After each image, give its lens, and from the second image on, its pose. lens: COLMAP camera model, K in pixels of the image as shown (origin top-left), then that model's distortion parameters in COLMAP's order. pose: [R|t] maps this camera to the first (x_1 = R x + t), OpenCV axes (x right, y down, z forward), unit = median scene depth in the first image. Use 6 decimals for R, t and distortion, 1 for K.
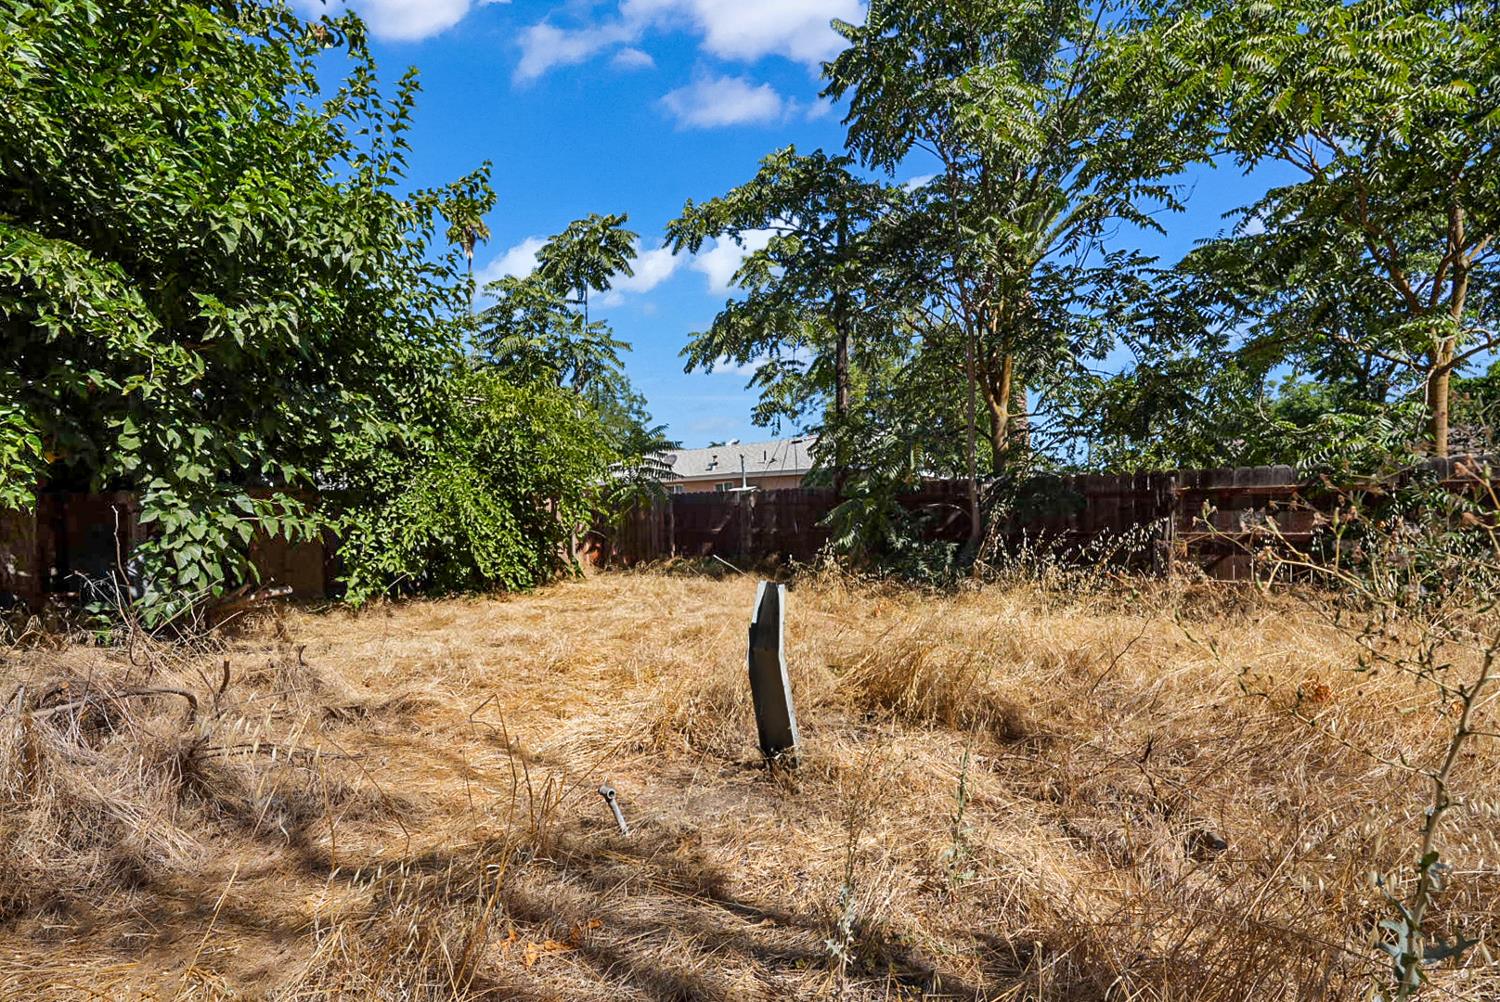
lens RADIAL K [[665.3, 0, 743.0], [0, 665.3, 506.3], [0, 0, 1]] dist [-0.008299, 0.007066]
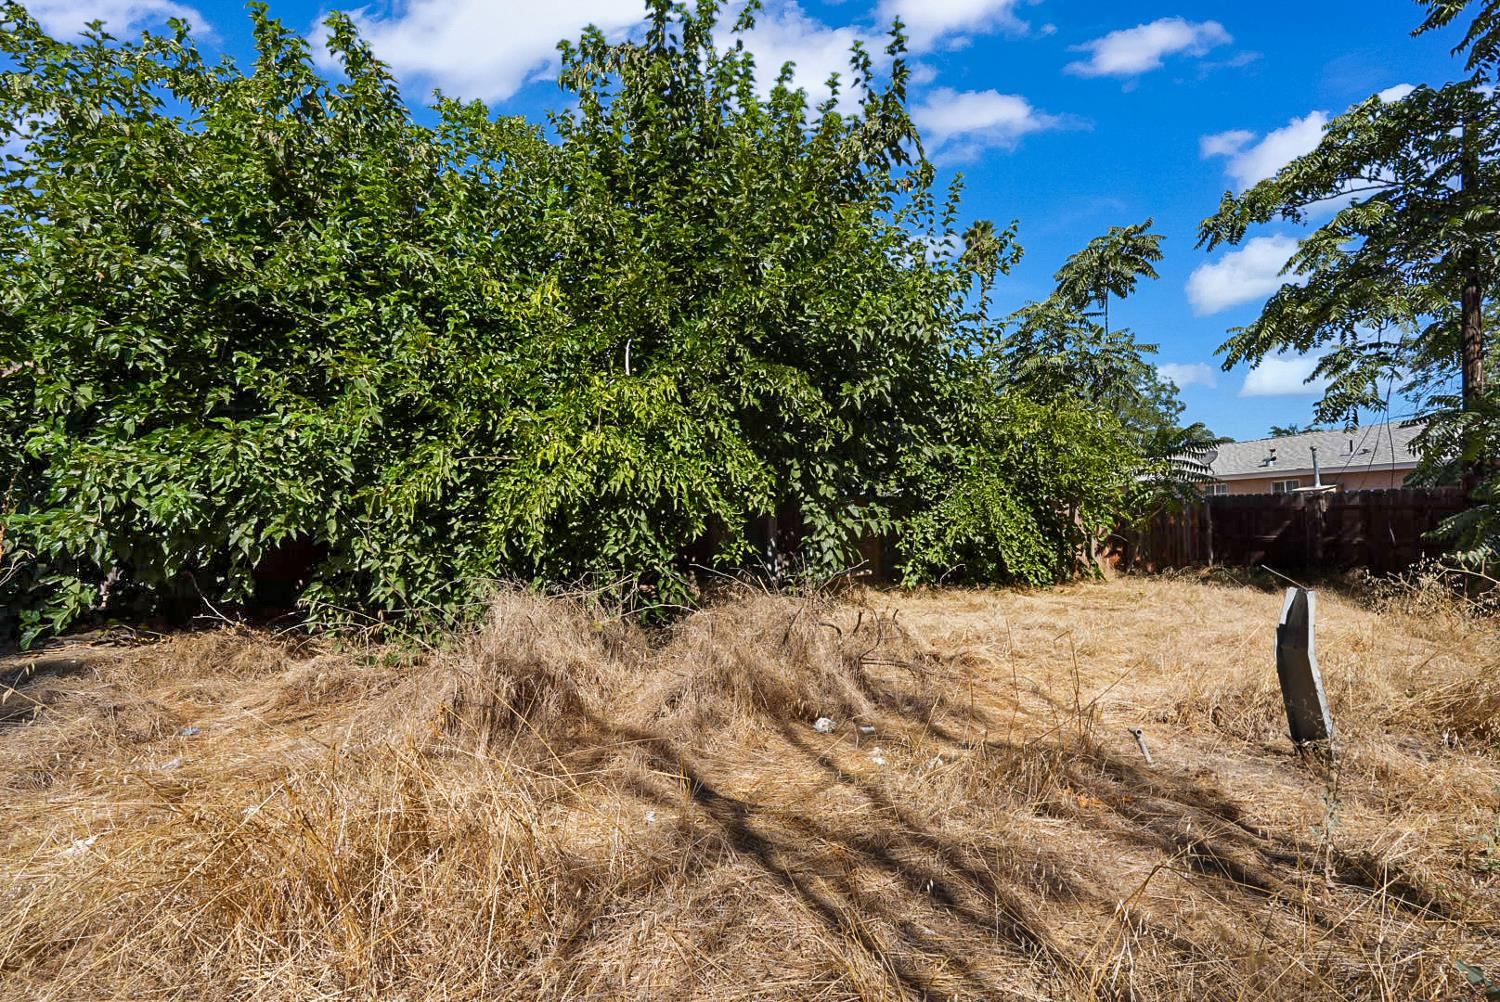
lens RADIAL K [[665.3, 0, 743.0], [0, 665.3, 506.3], [0, 0, 1]] dist [-0.008299, 0.007066]
pose [[0.747864, -0.000270, -0.663851, 0.031379], [0.001277, 0.999999, 0.001032, -0.010675], [0.663850, -0.001619, 0.747864, -0.177681]]
